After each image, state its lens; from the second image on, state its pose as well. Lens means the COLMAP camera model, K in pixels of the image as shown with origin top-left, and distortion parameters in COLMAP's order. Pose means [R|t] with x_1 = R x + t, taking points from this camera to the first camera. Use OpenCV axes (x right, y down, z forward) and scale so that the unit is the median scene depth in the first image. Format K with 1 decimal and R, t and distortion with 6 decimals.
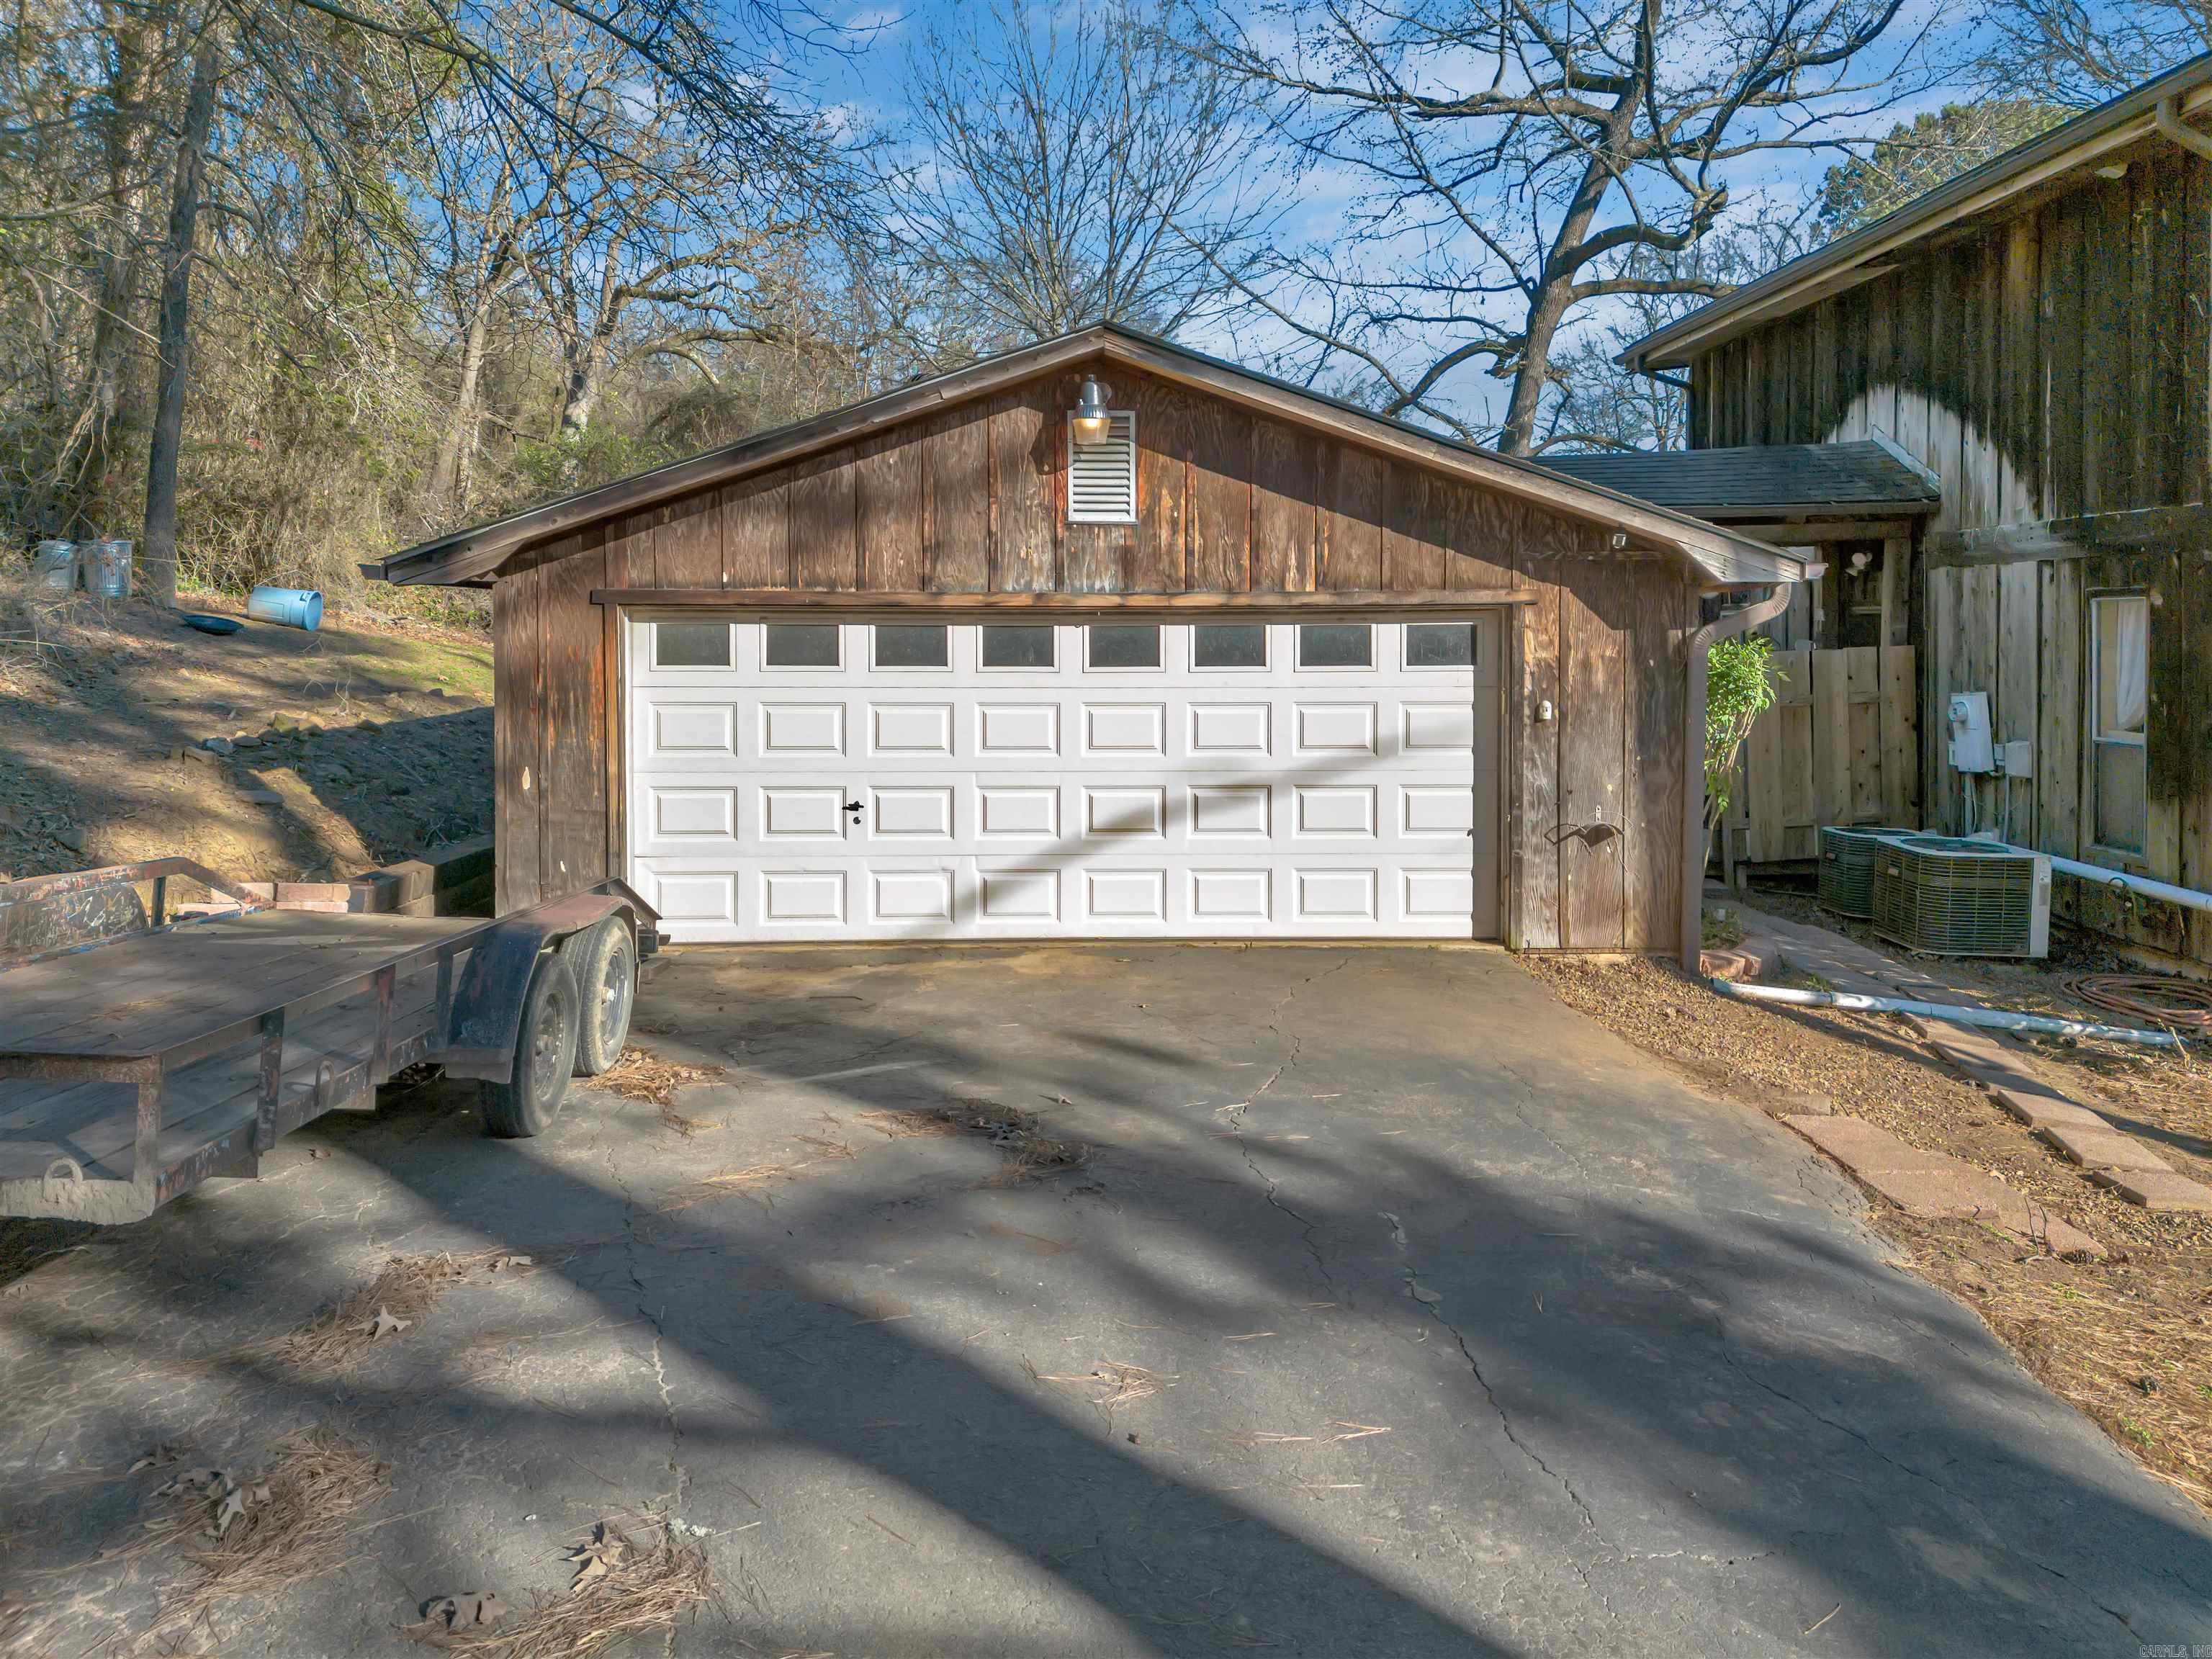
lens RADIAL K [[1587.0, 0, 1104.3], [0, 1587.0, 734.2], [0, 0, 1]] dist [0.093621, -0.151168]
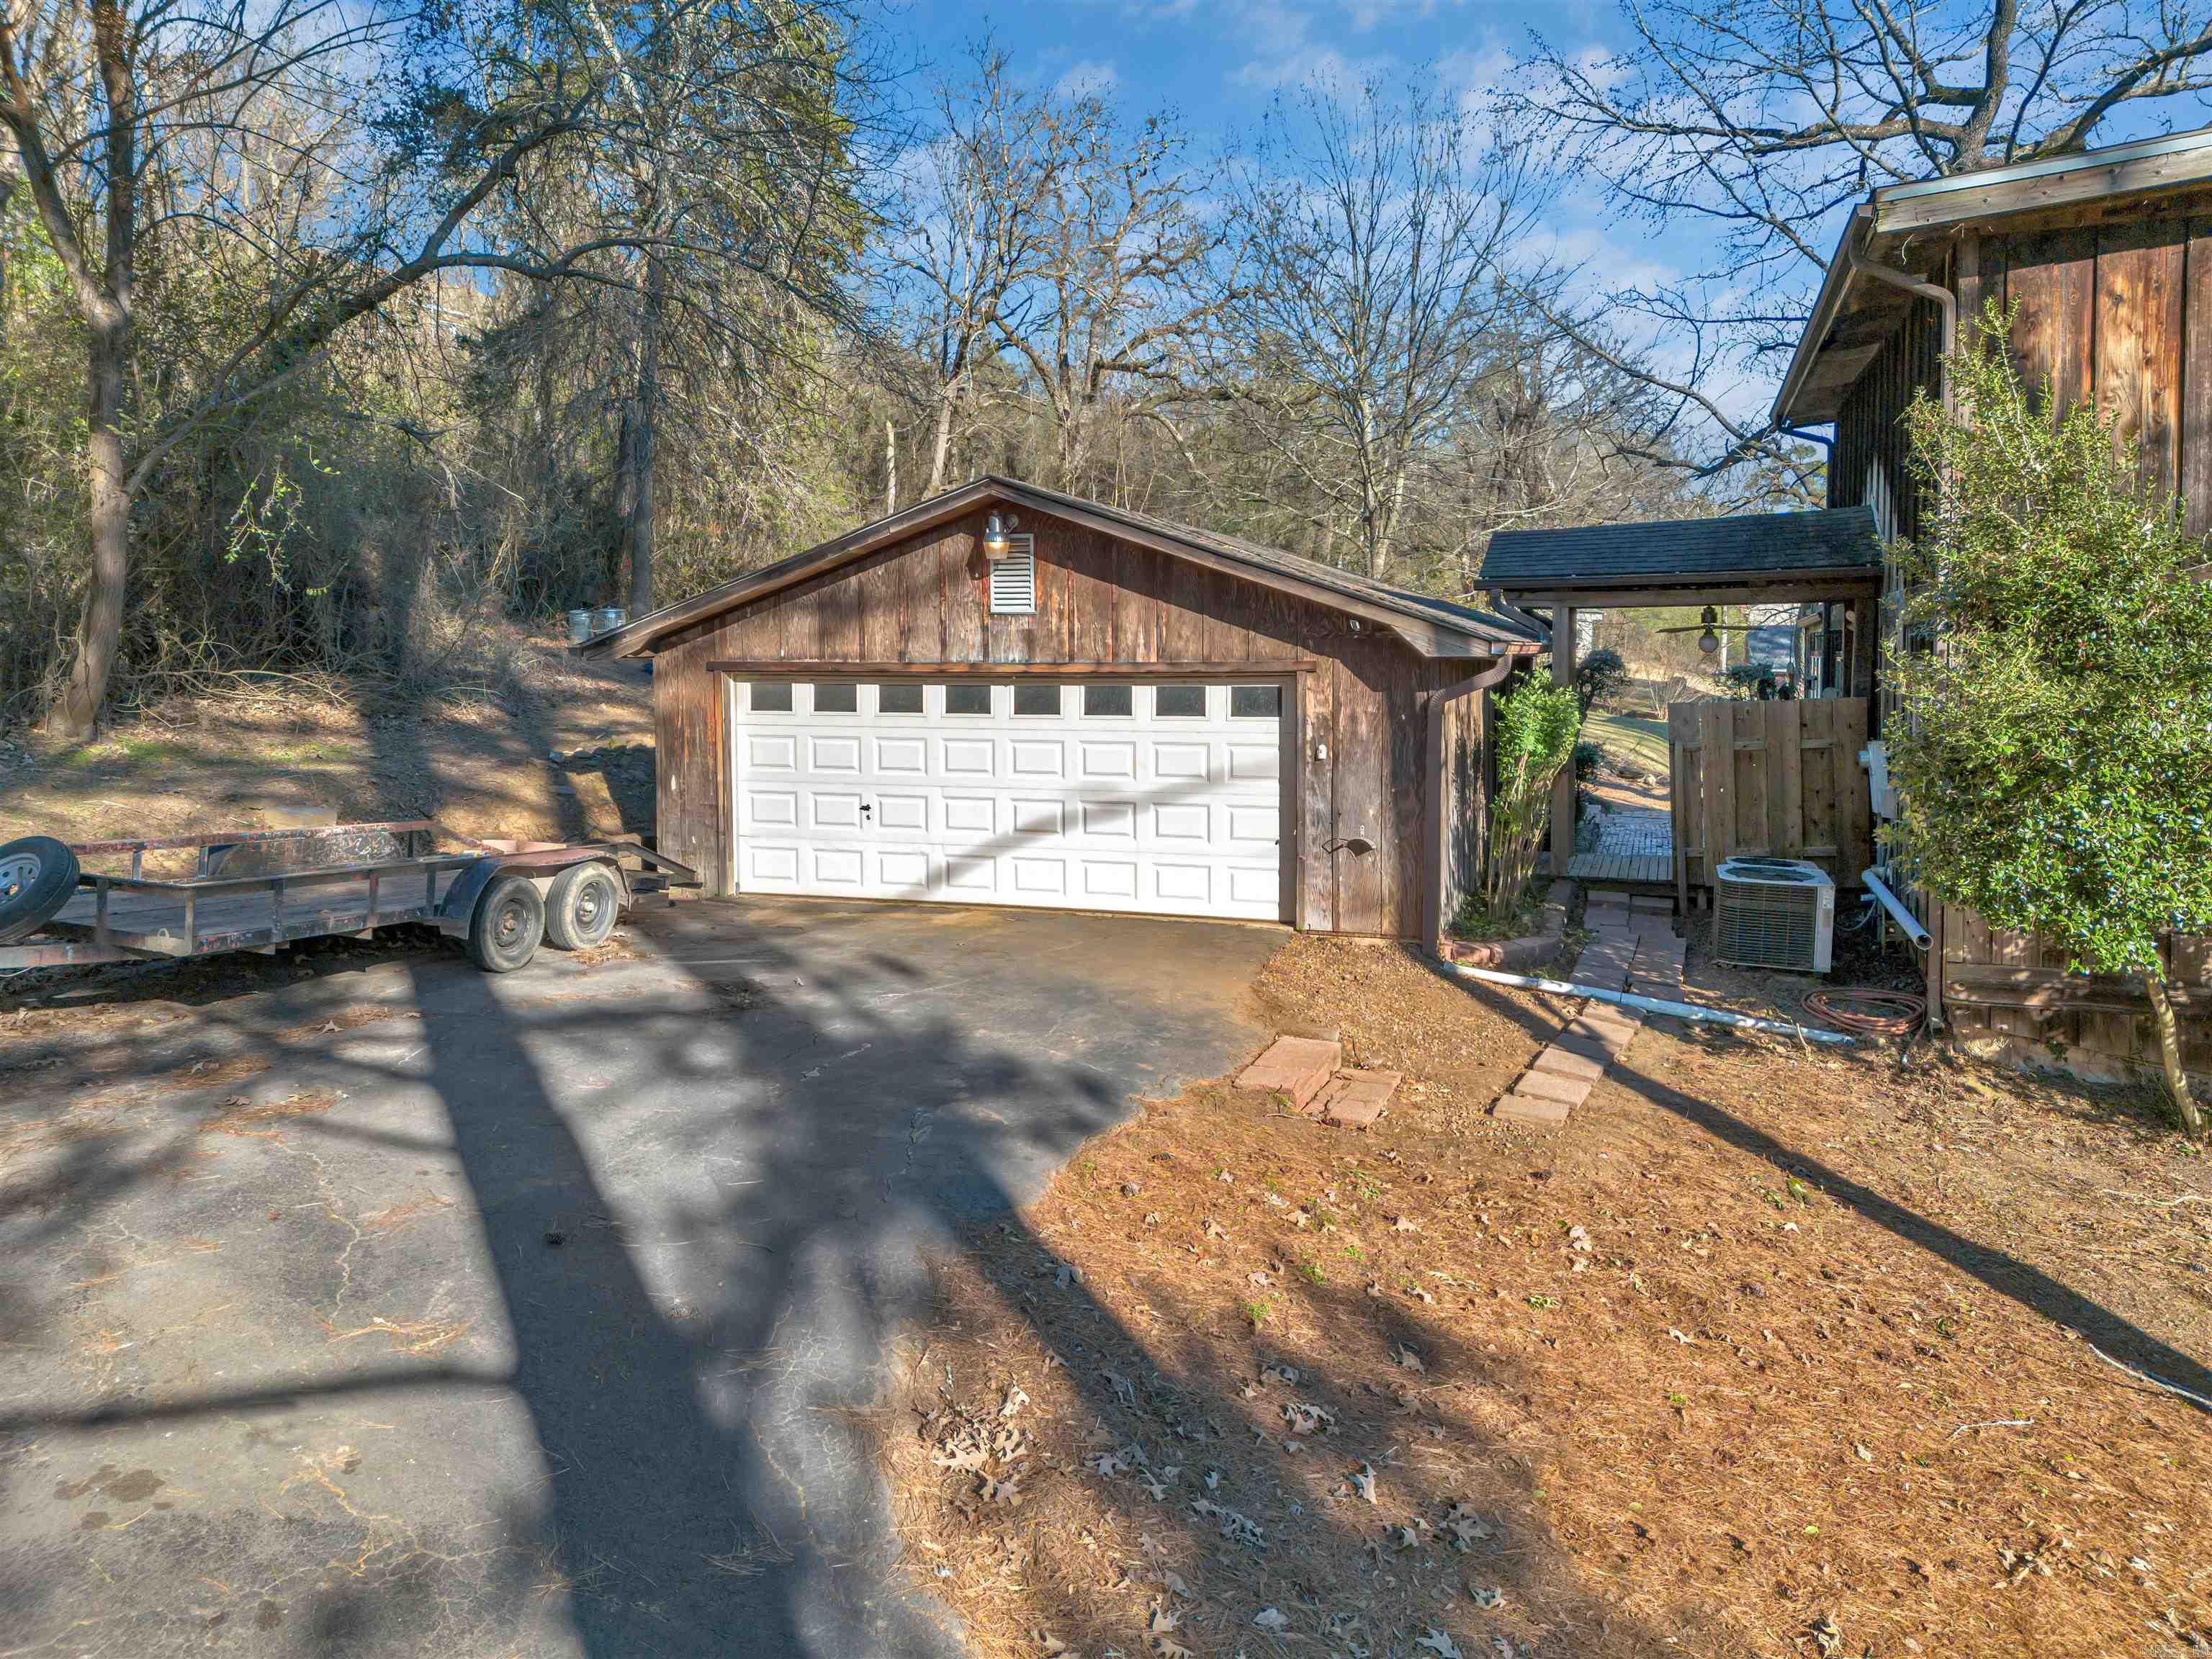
lens RADIAL K [[1547.6, 0, 1106.0], [0, 1547.6, 829.5], [0, 0, 1]] dist [0.069880, -0.061079]
pose [[0.934183, 0.037489, -0.354820, 0.564362], [-0.019924, 0.998394, 0.053030, -0.015314], [0.356238, -0.042470, 0.933430, -0.265156]]
